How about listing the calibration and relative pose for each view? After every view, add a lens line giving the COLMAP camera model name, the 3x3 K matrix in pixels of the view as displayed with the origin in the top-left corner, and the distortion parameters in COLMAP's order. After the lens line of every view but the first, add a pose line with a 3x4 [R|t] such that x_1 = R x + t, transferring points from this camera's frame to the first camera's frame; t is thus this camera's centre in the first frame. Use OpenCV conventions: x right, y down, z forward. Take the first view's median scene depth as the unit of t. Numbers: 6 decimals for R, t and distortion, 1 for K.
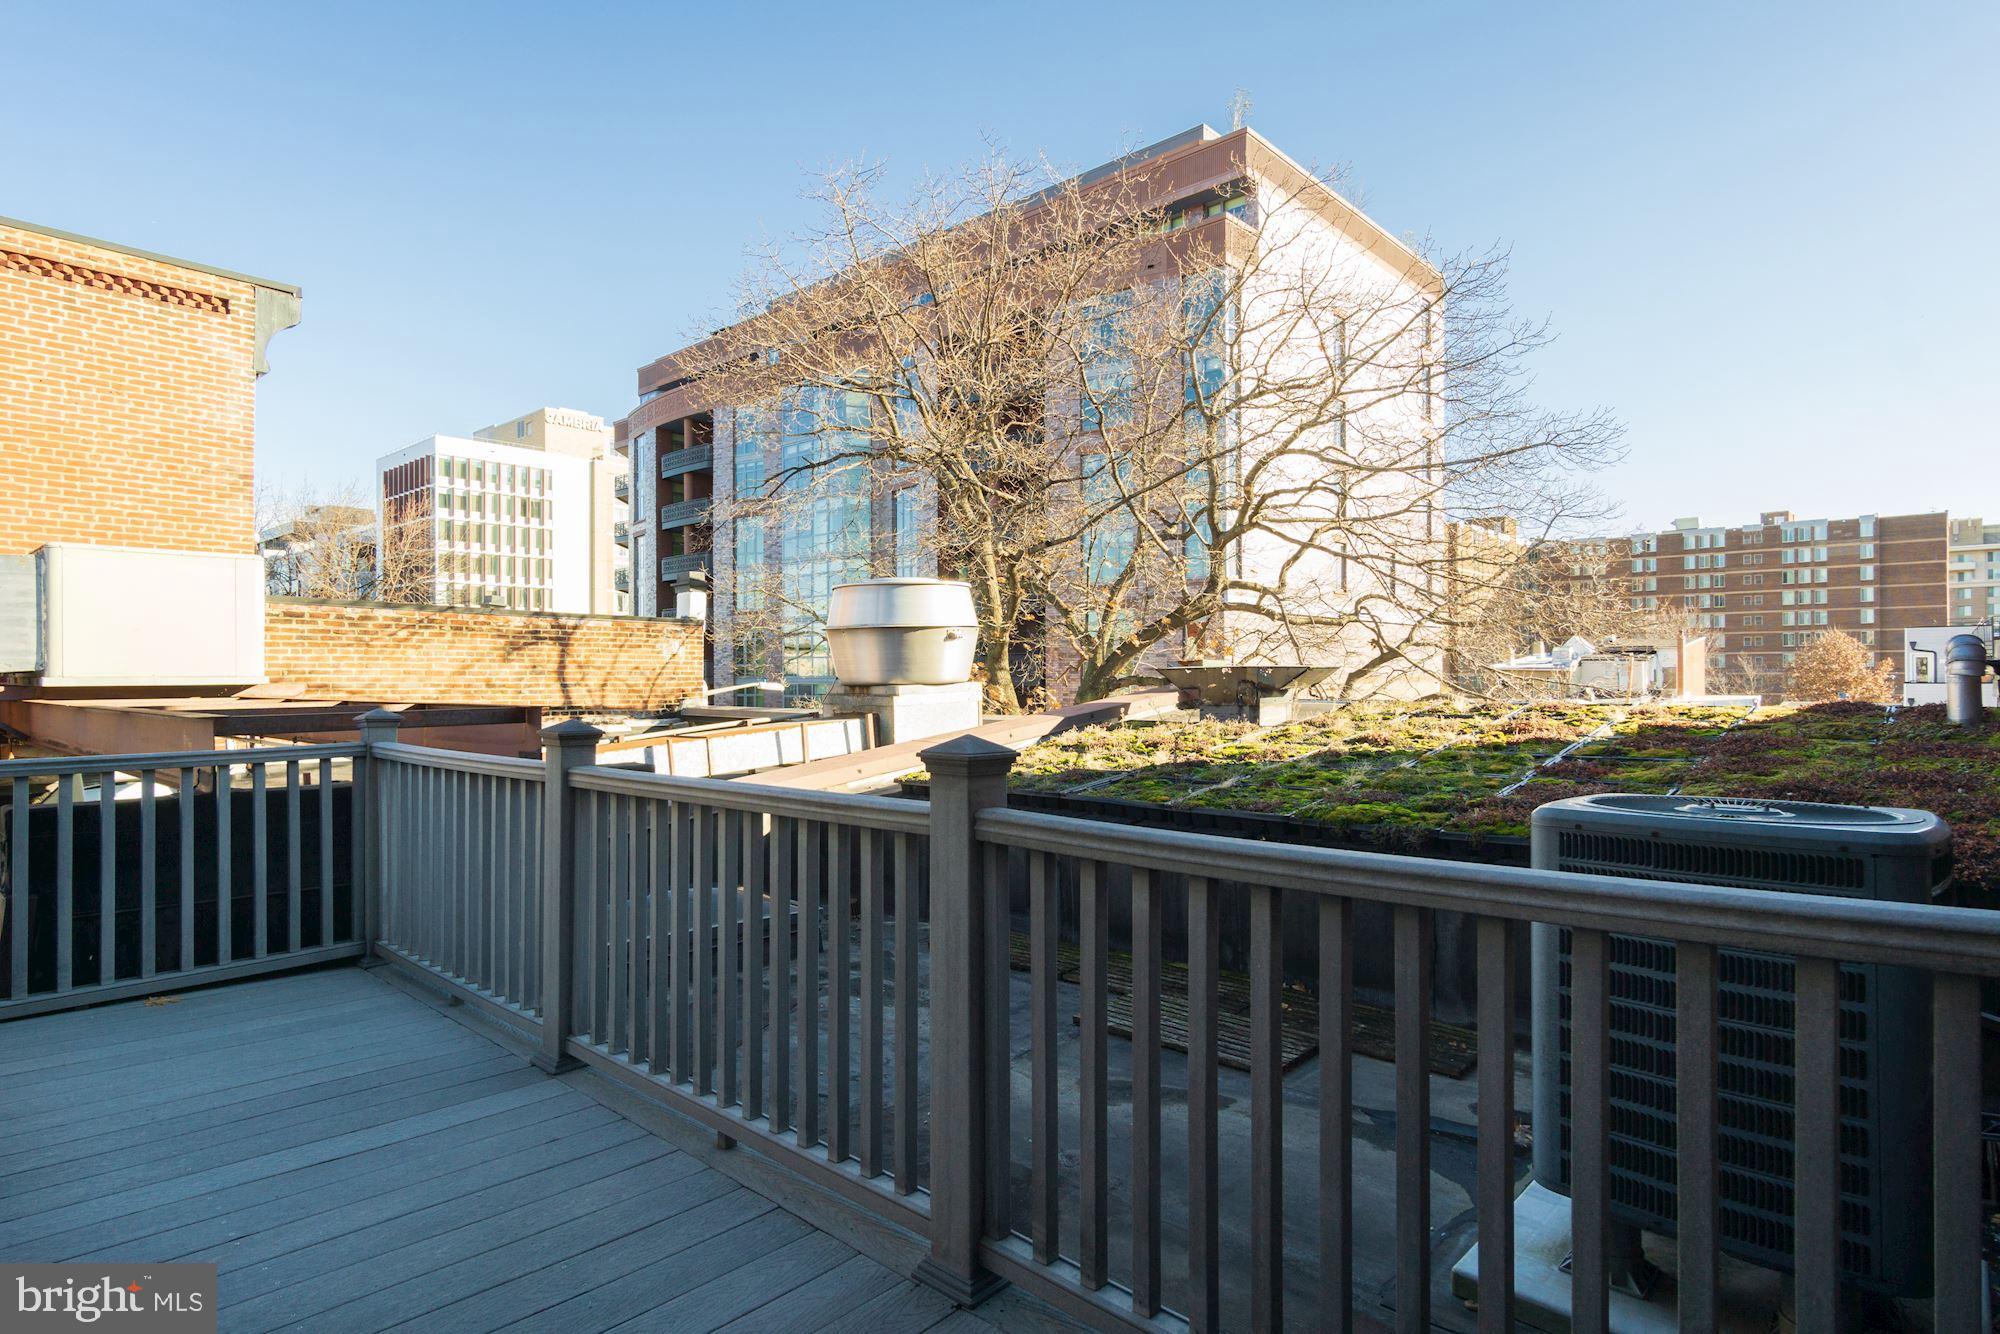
lens RADIAL K [[1077.8, 0, 981.7], [0, 1077.8, 664.9], [0, 0, 1]] dist [-0.011333, 0.005886]
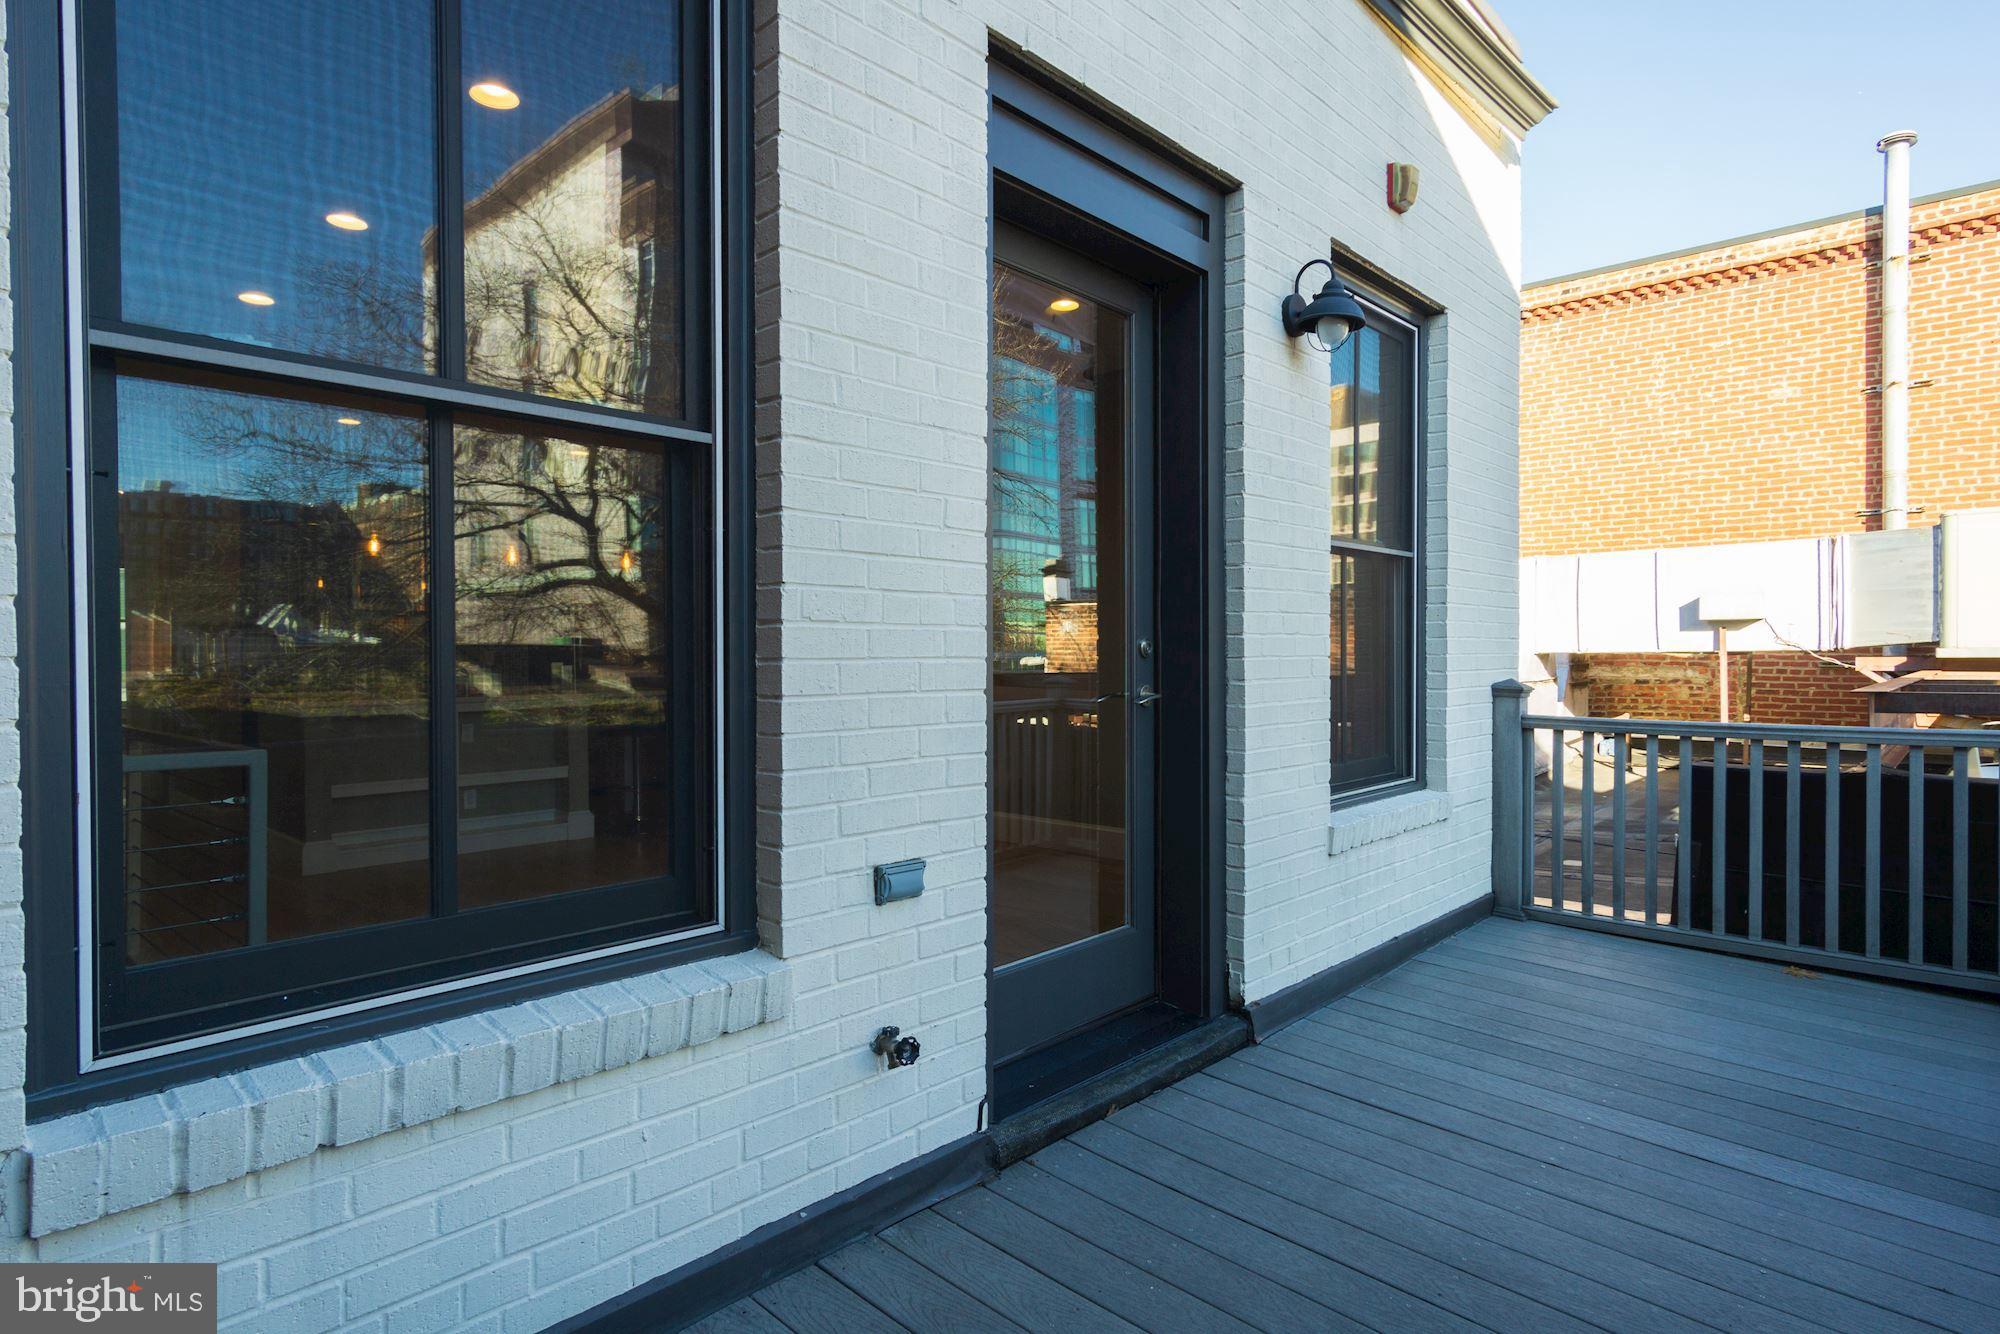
lens RADIAL K [[1077.8, 0, 1022.3], [0, 1077.8, 660.7], [0, 0, 1]] dist [-0.011333, 0.005886]
pose [[-0.026035, 0.010070, -0.999610, 0.119967], [0.015264, 0.999837, 0.009674, 0.000620], [0.999544, -0.015006, -0.026185, 0.145248]]
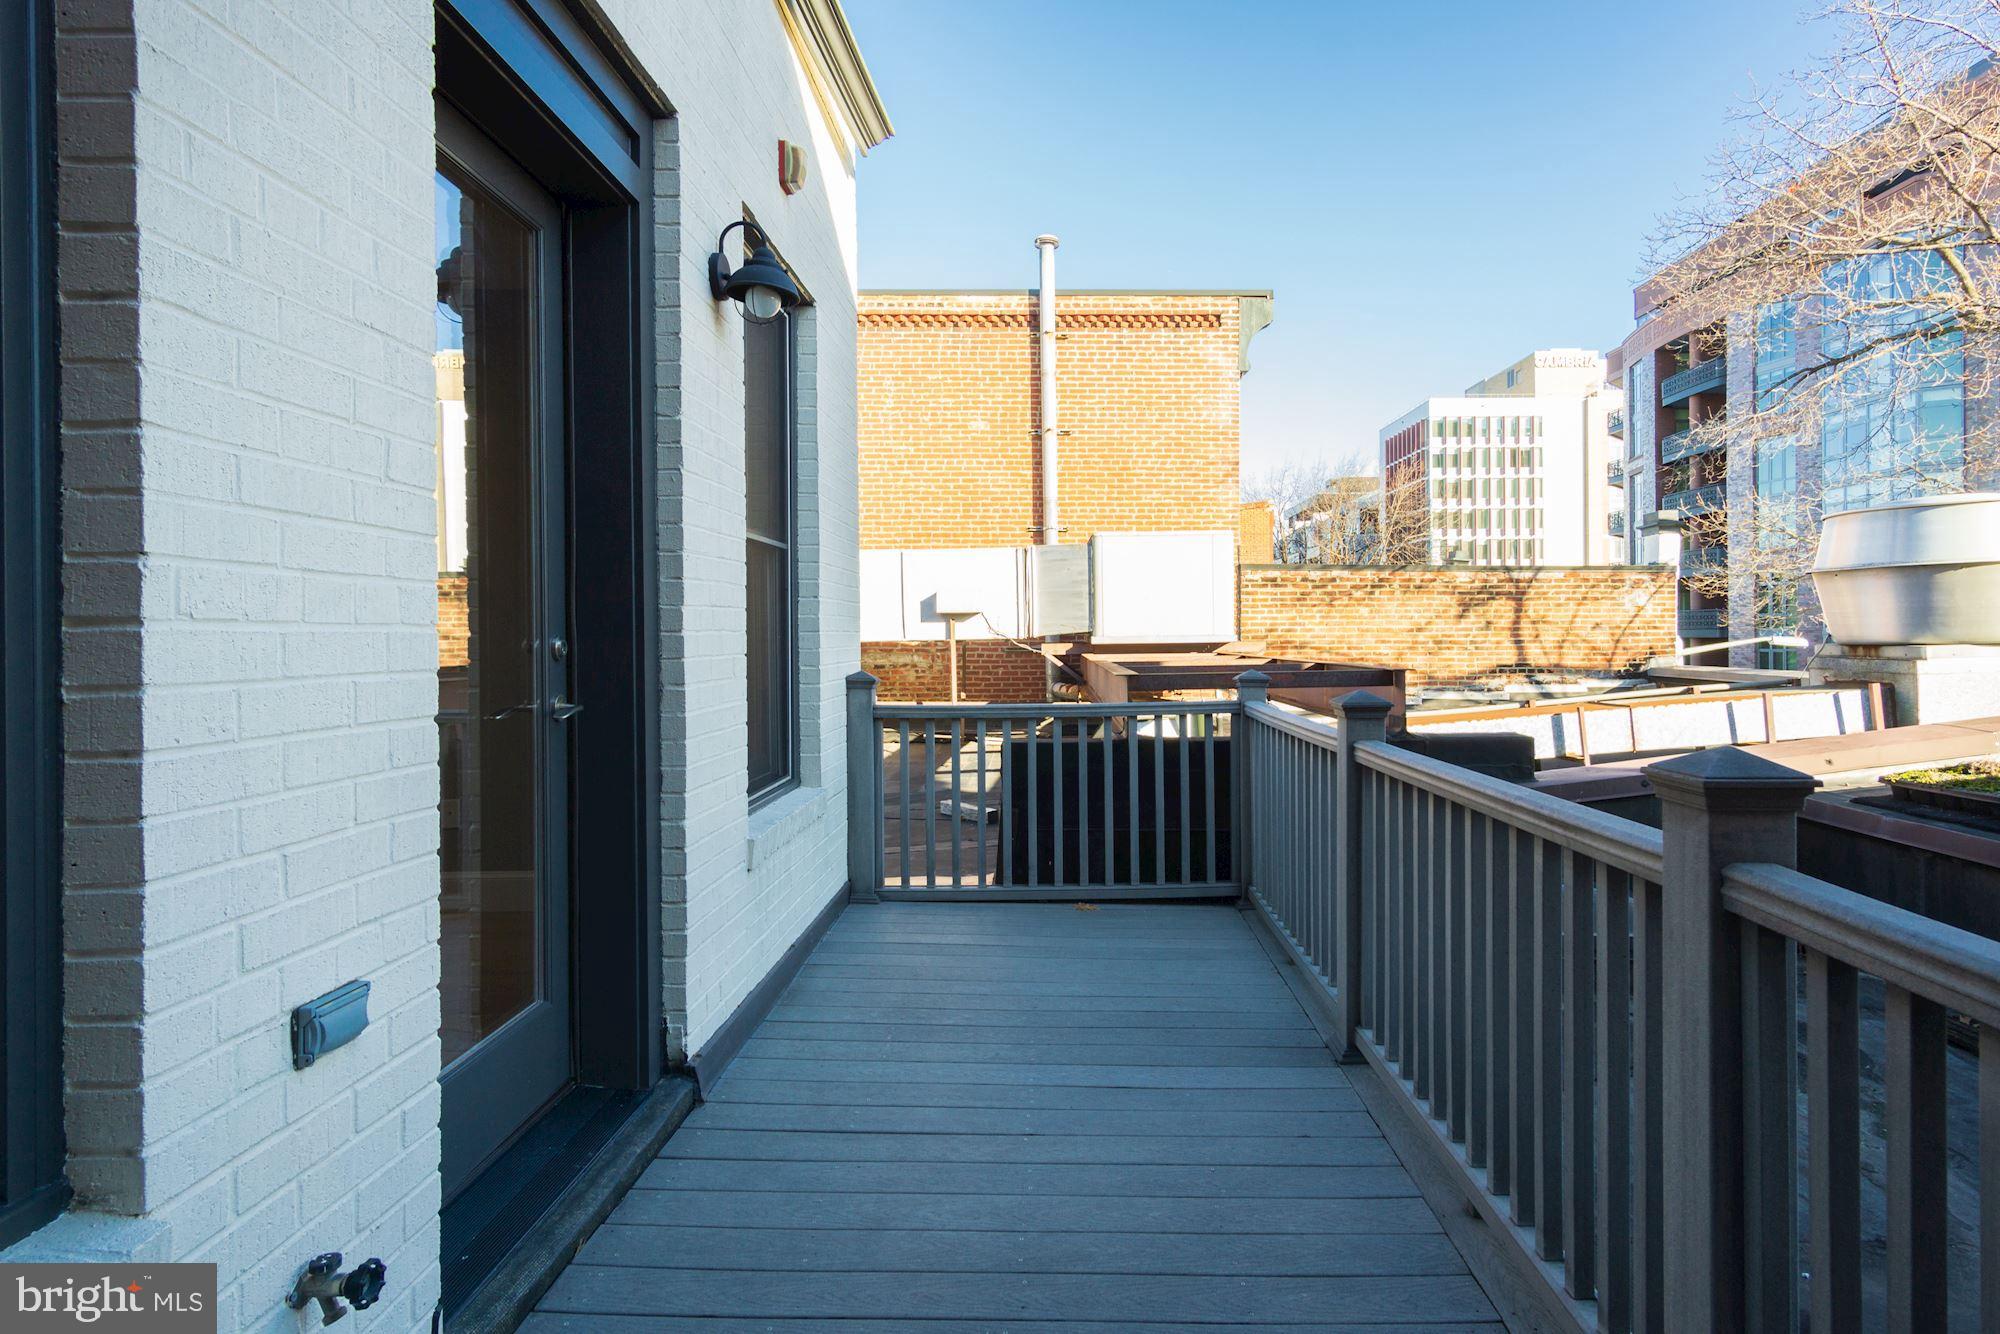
lens RADIAL K [[1077.8, 0, 1067.6], [0, 1077.8, 630.5], [0, 0, 1]] dist [-0.011333, 0.005886]
pose [[0.673942, -0.005181, -0.738766, 0.058724], [0.015532, 0.999854, 0.007157, -0.004756], [0.738621, -0.016298, 0.673924, 0.077496]]
